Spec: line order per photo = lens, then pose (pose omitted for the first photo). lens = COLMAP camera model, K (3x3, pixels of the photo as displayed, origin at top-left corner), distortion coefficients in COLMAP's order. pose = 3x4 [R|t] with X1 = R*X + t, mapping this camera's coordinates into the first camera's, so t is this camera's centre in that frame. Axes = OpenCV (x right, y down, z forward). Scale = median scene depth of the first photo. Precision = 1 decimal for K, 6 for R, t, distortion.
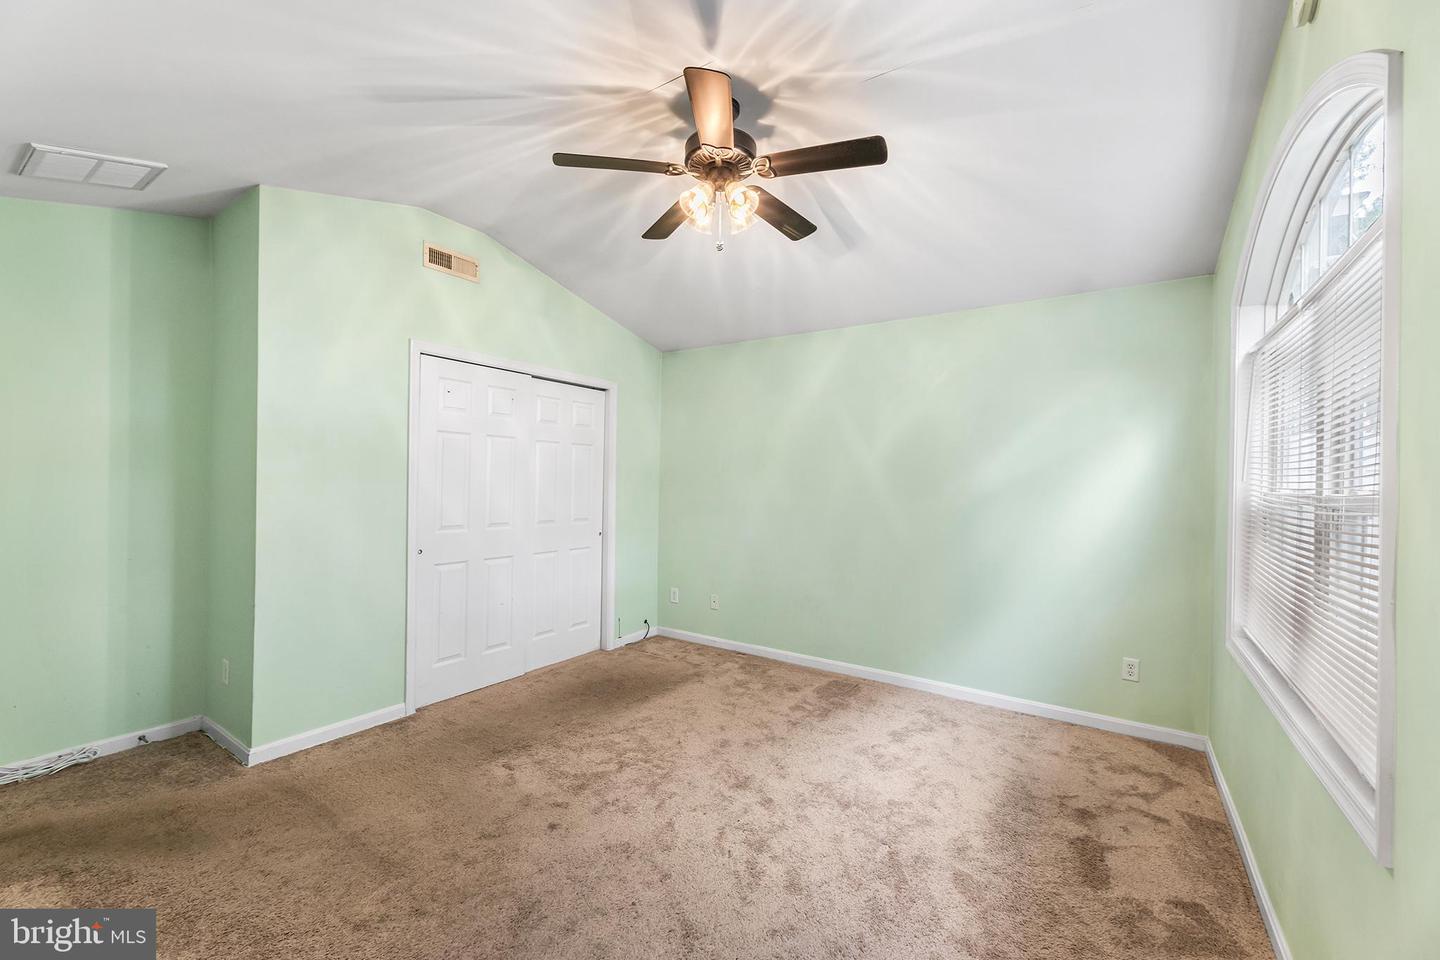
lens RADIAL K [[571.9, 0, 723.0], [0, 571.9, 475.0], [0, 0, 1]] dist [0.002001, 0.000272]
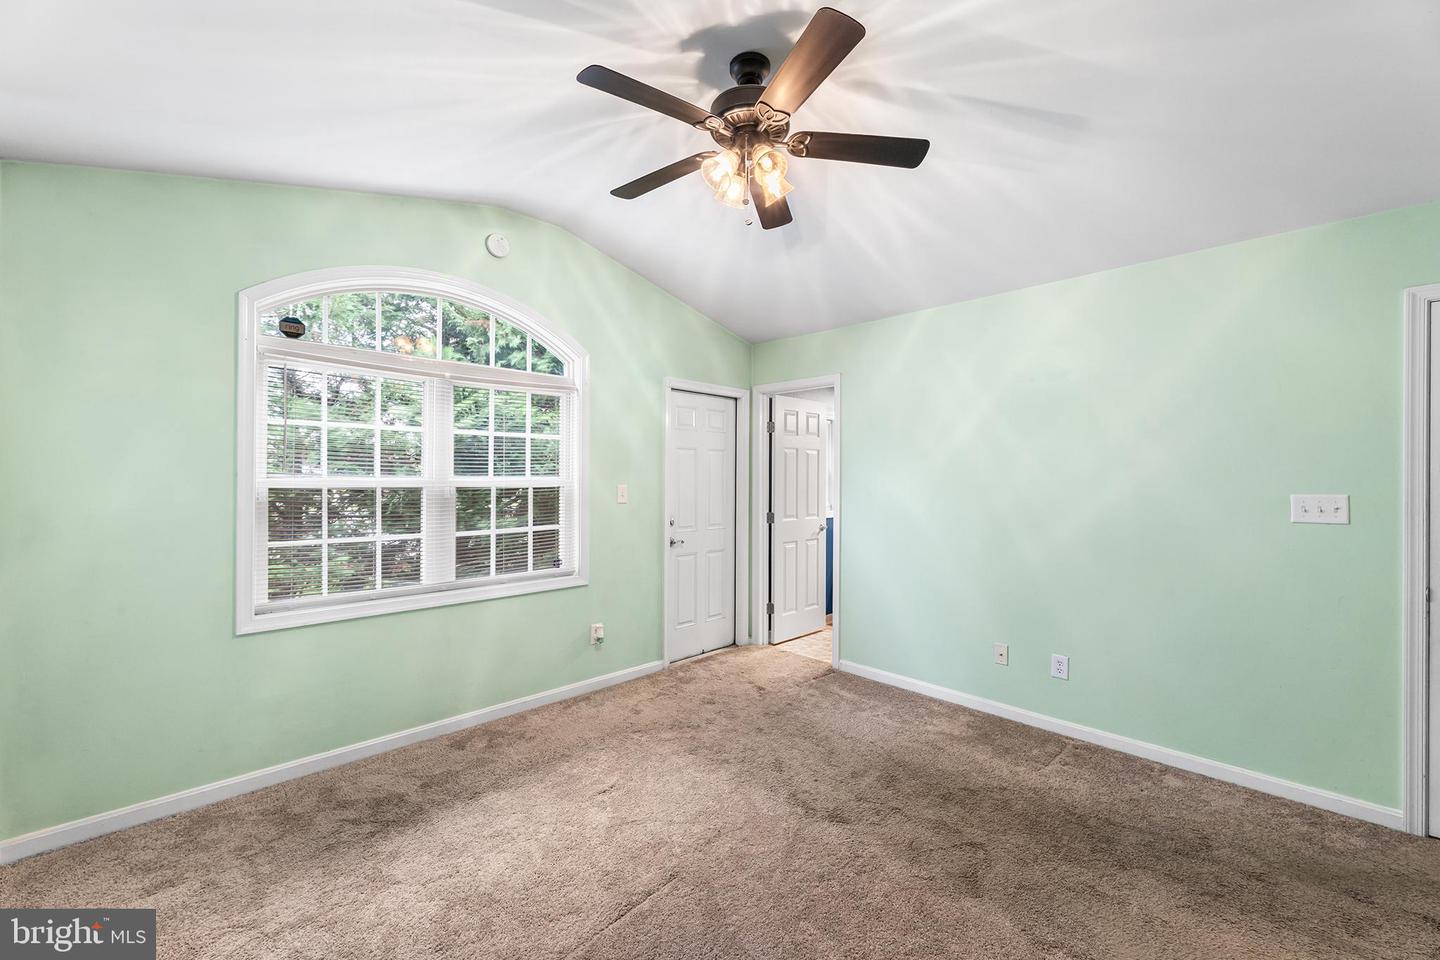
lens RADIAL K [[571.9, 0, 723.0], [0, 571.9, 475.0], [0, 0, 1]] dist [0.002001, 0.000272]
pose [[-0.976663, -0.018313, 0.213996, -0.129284], [-0.020426, 0.999762, -0.007668, 0.015086], [-0.213804, -0.011860, -0.976804, 1.511919]]
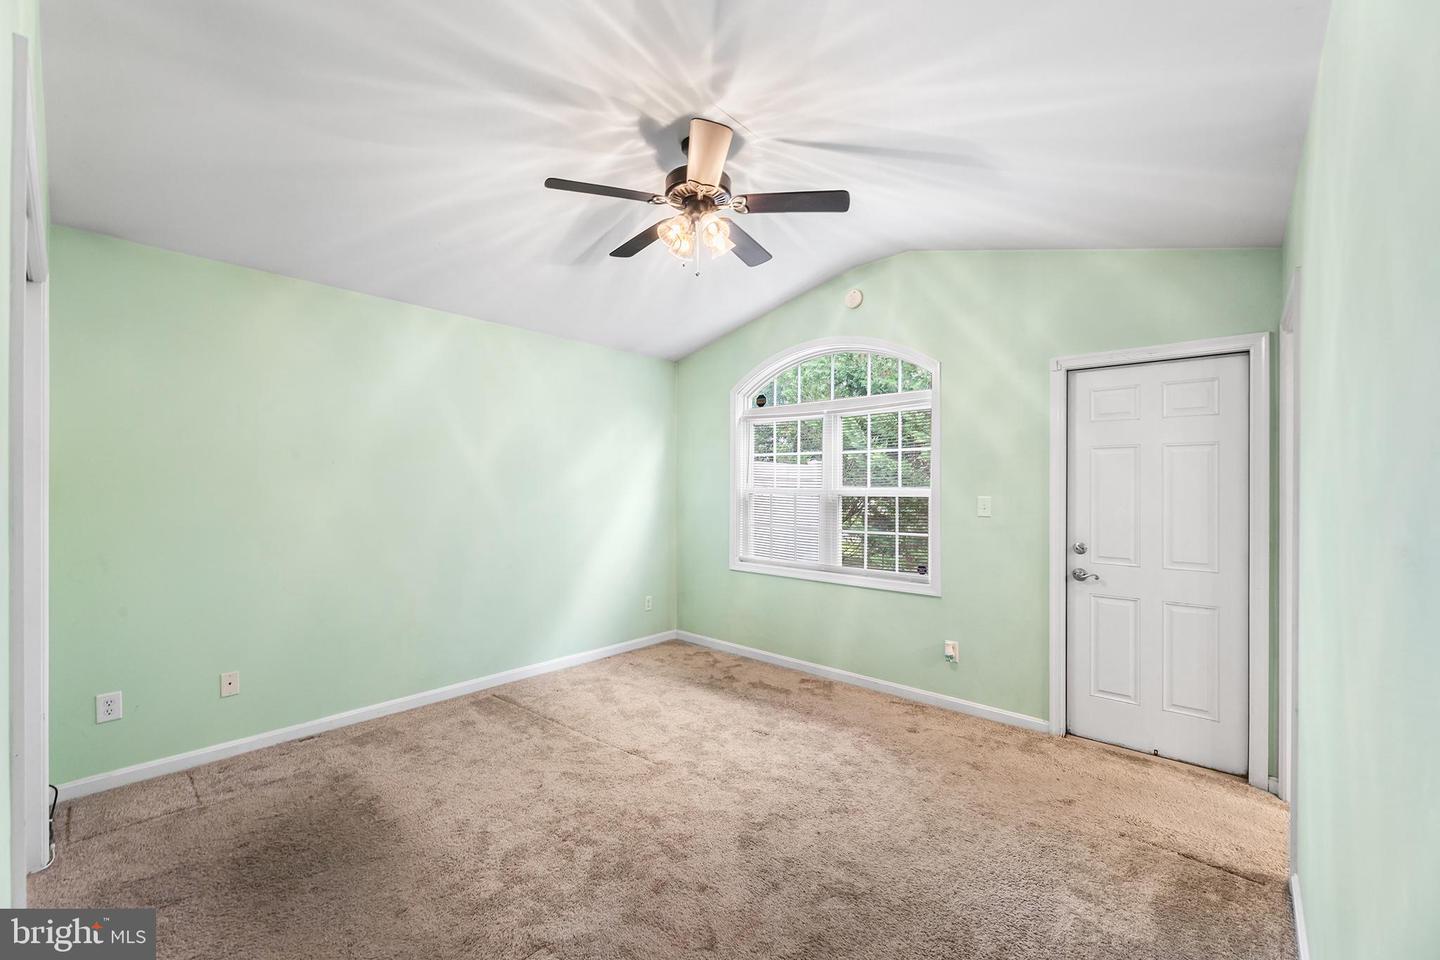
lens RADIAL K [[577.4, 0, 719.9], [0, 577.4, 482.5], [0, 0, 1]] dist [-0.000681, -0.000198]
pose [[0.140010, -0.008212, 0.990116, -0.865616], [-0.010504, 0.999897, 0.009779, -0.001585], [-0.990094, -0.011769, 0.139910, 0.650641]]
